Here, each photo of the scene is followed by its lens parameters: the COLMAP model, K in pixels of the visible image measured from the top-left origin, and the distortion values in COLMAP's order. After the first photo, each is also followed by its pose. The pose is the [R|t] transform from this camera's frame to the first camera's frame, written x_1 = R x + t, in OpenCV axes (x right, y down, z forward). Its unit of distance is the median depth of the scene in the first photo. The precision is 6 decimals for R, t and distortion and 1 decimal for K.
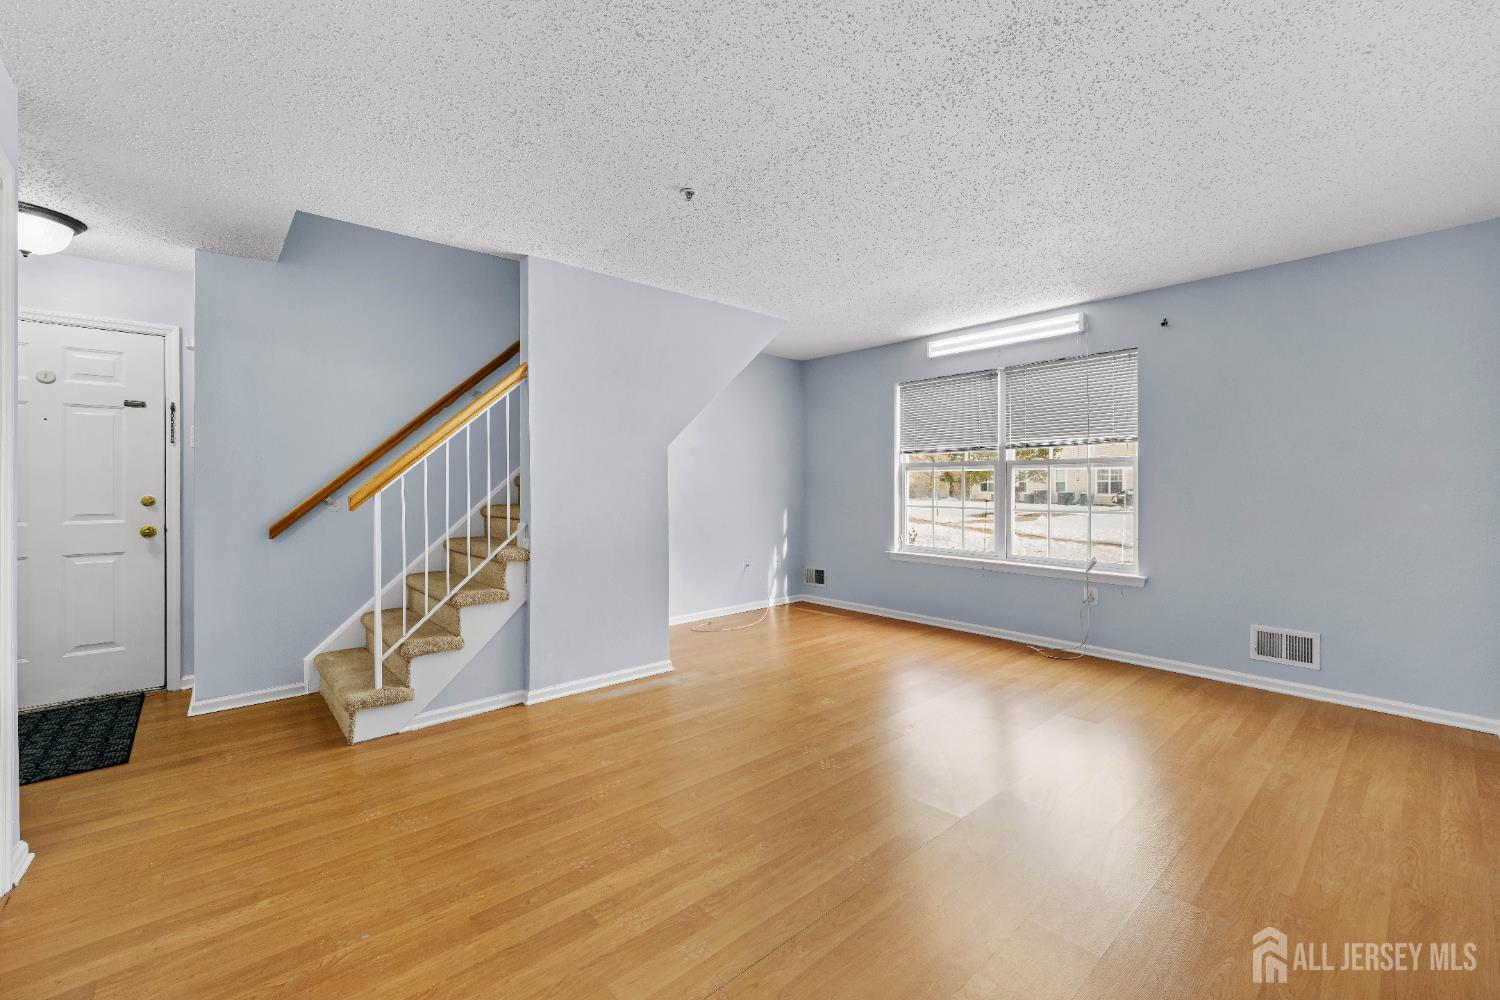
lens RADIAL K [[617.7, 0, 746.9], [0, 617.7, 491.3], [0, 0, 1]] dist [0.000648, 0.000227]
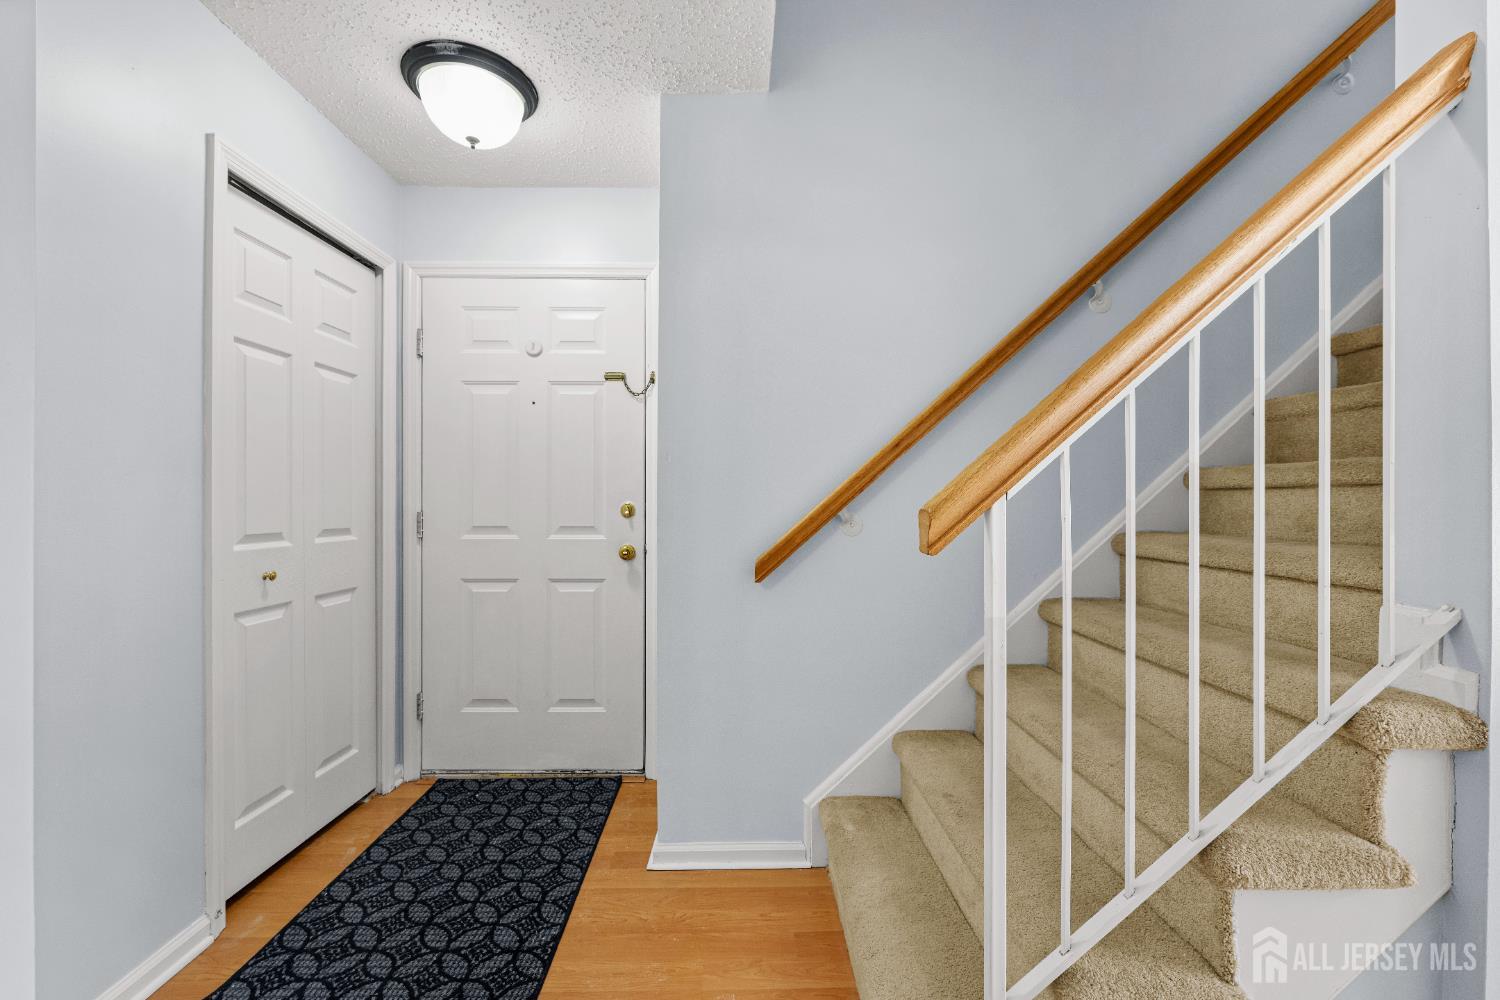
lens RADIAL K [[617.7, 0, 746.9], [0, 617.7, 491.3], [0, 0, 1]] dist [0.000648, 0.000227]
pose [[0.765108, -0.002319, -0.643898, -0.421539], [-0.009209, 0.999852, -0.014543, 0.002879], [0.643836, 0.017057, 0.764973, 0.570075]]
